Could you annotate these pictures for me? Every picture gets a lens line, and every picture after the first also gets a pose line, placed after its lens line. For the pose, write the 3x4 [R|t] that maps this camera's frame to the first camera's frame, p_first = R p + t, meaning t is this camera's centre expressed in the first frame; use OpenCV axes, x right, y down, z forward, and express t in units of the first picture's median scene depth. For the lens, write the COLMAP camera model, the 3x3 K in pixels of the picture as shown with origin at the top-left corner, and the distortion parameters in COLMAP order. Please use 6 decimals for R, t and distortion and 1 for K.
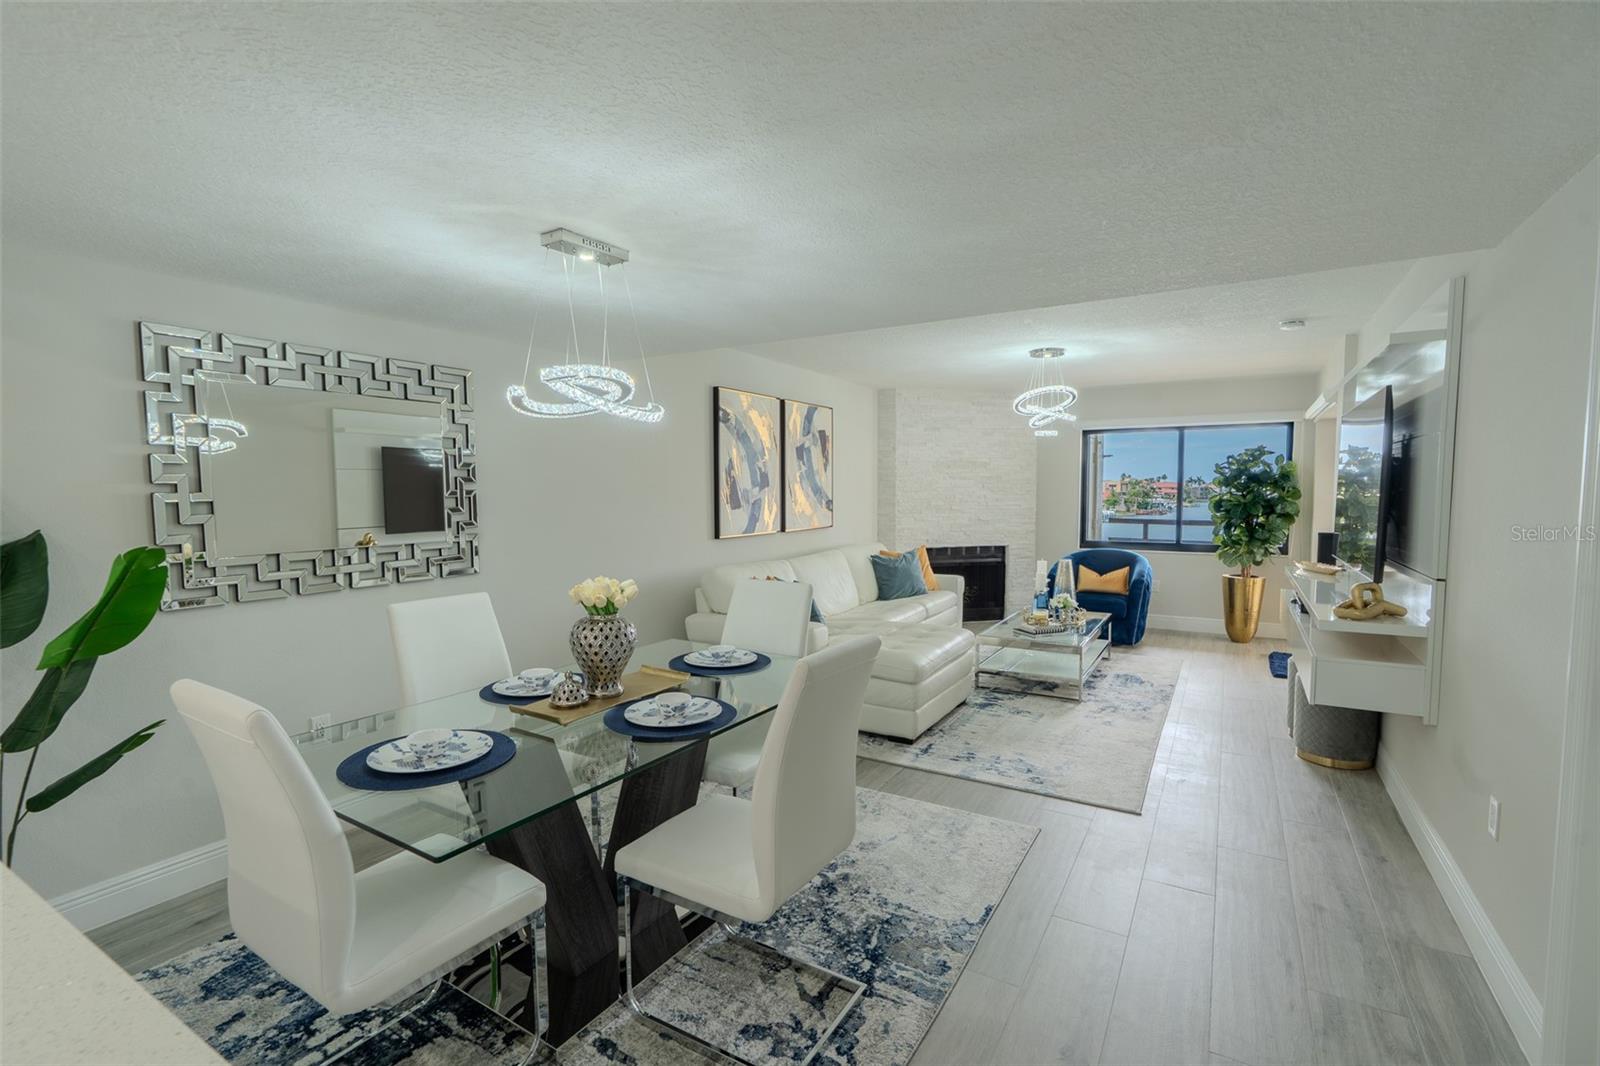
lens RADIAL K [[726.5, 0, 798.0], [0, 726.5, 538.8], [0, 0, 1]] dist [-0.002733, 0.000117]
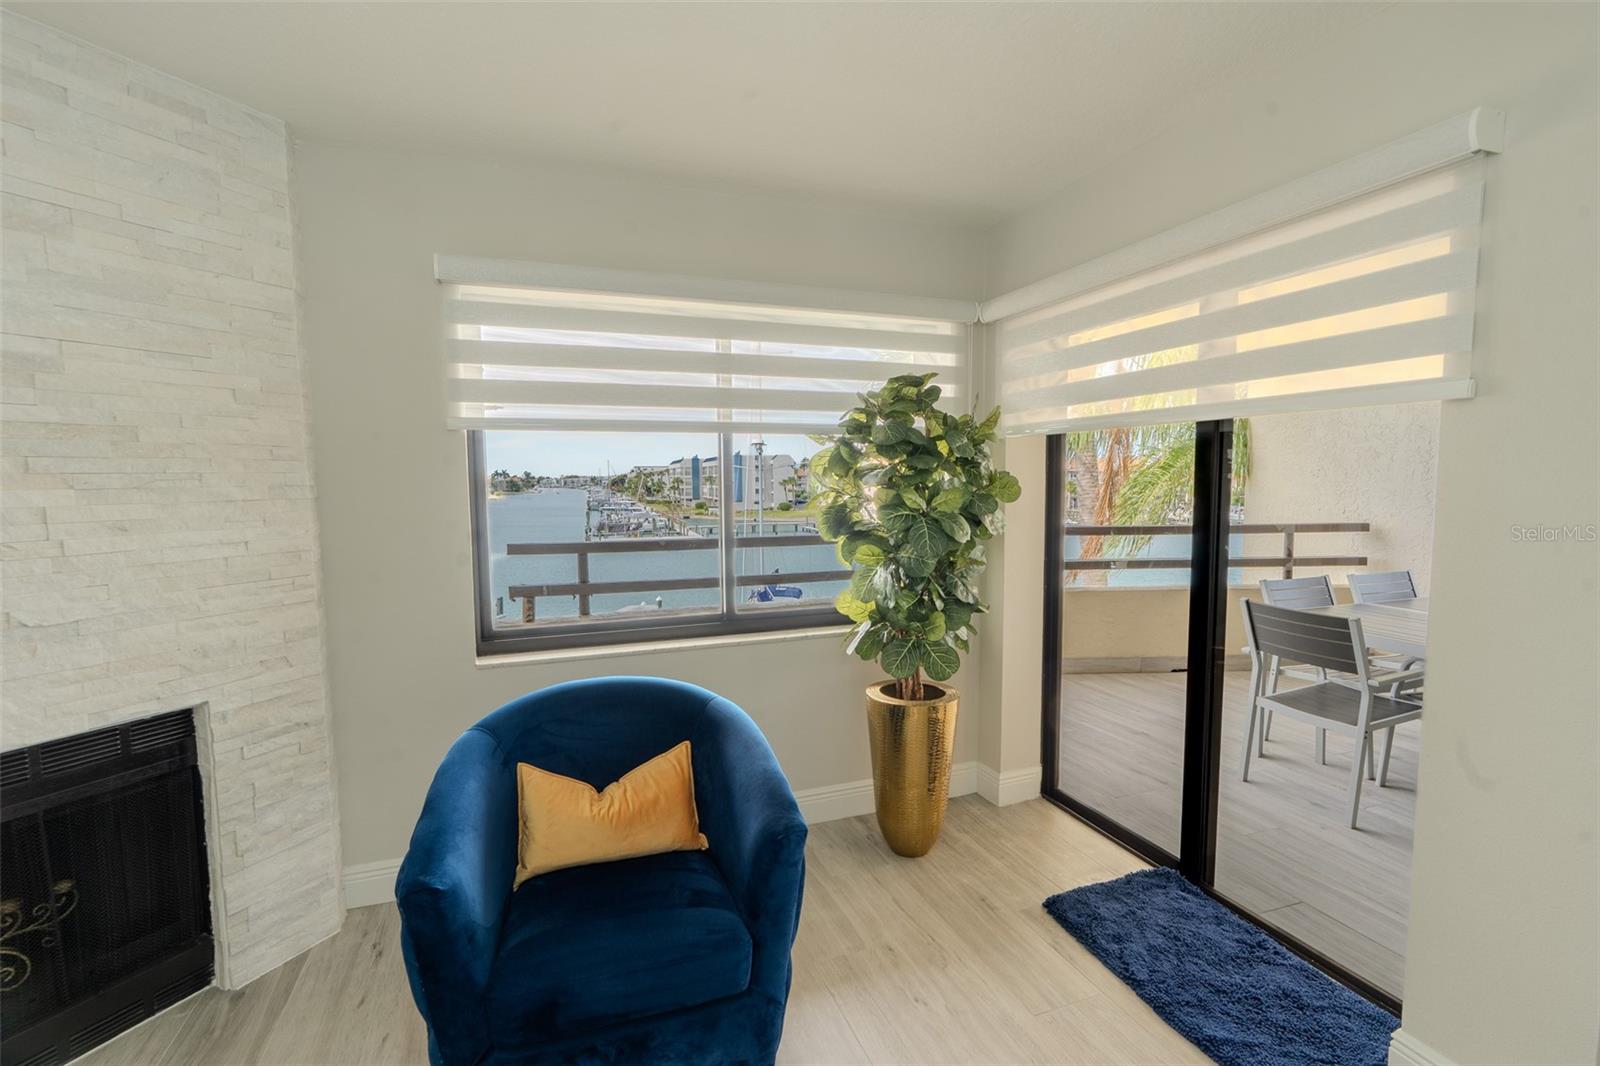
lens RADIAL K [[726.5, 0, 798.0], [0, 726.5, 538.8], [0, 0, 1]] dist [-0.002733, 0.000117]
pose [[0.629535, -0.067267, 0.774055, 0.280122], [0.060211, 0.997473, 0.037713, -0.055855], [-0.774635, 0.022865, 0.631995, 0.835255]]
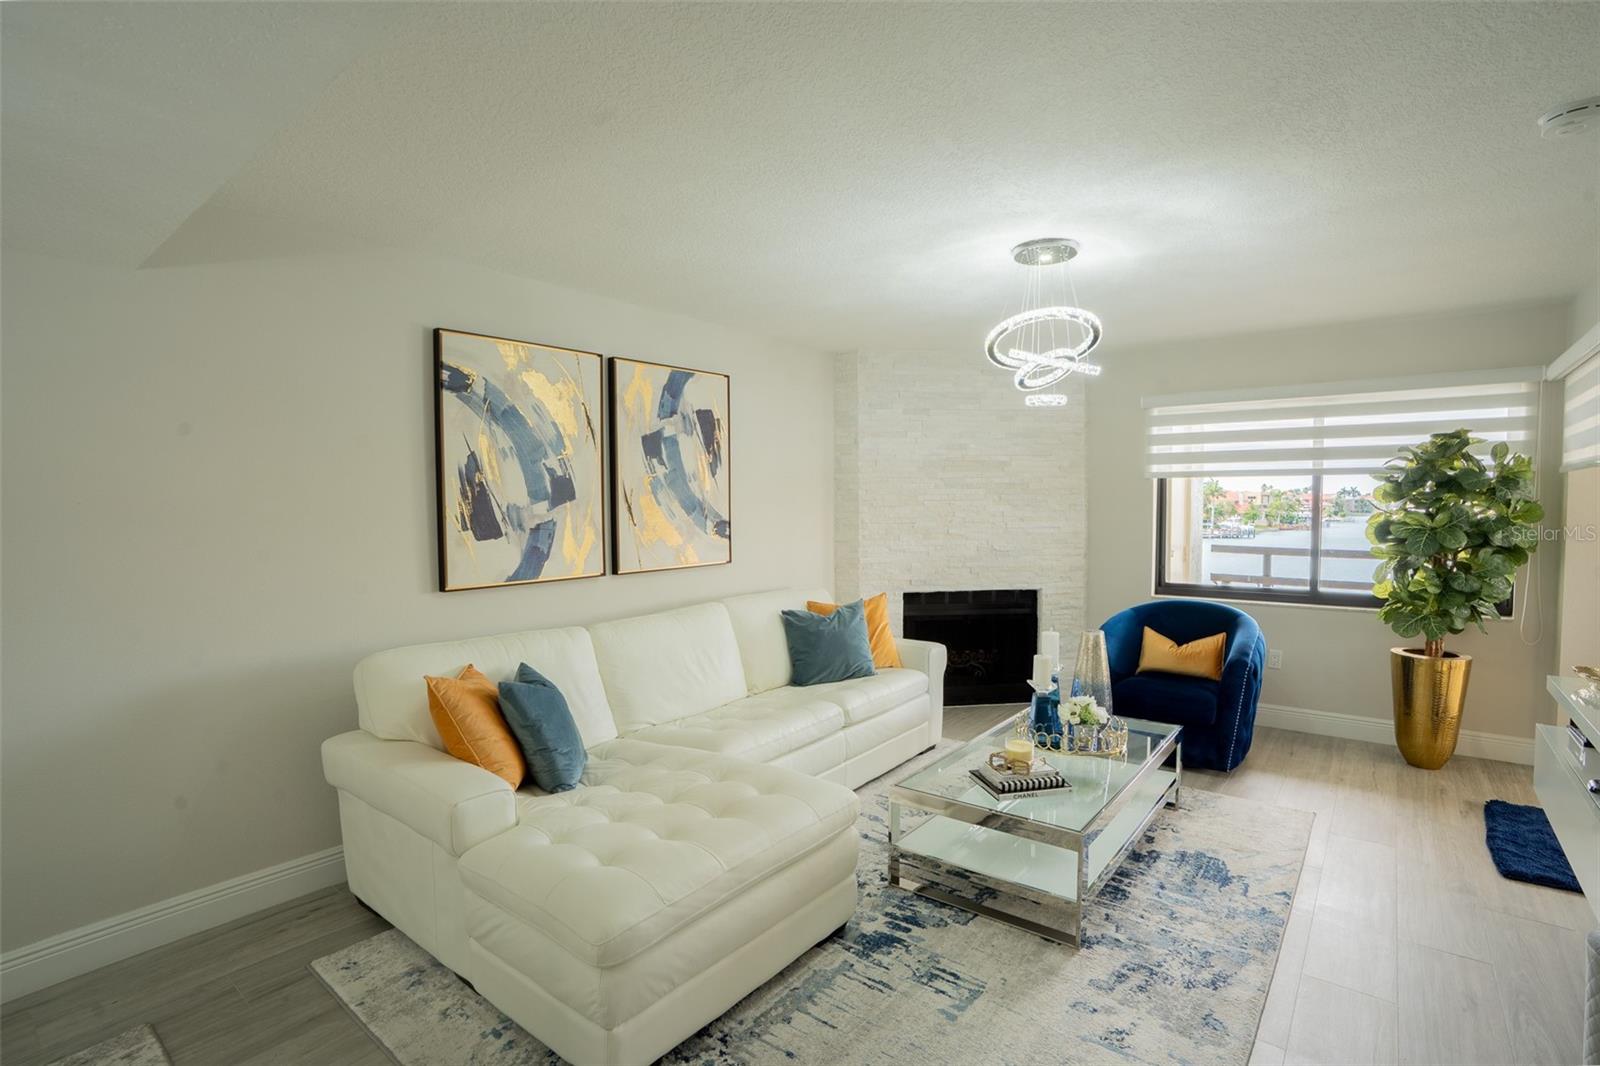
lens RADIAL K [[763.7, 0, 796.4], [0, 763.7, 538.3], [0, 0, 1]] dist [-0.071985, 0.031644]
pose [[0.990075, 0.004647, -0.140466, 0.206277], [-0.007427, 0.999787, -0.019273, -0.026739], [0.140347, 0.020125, 0.989898, 0.365508]]
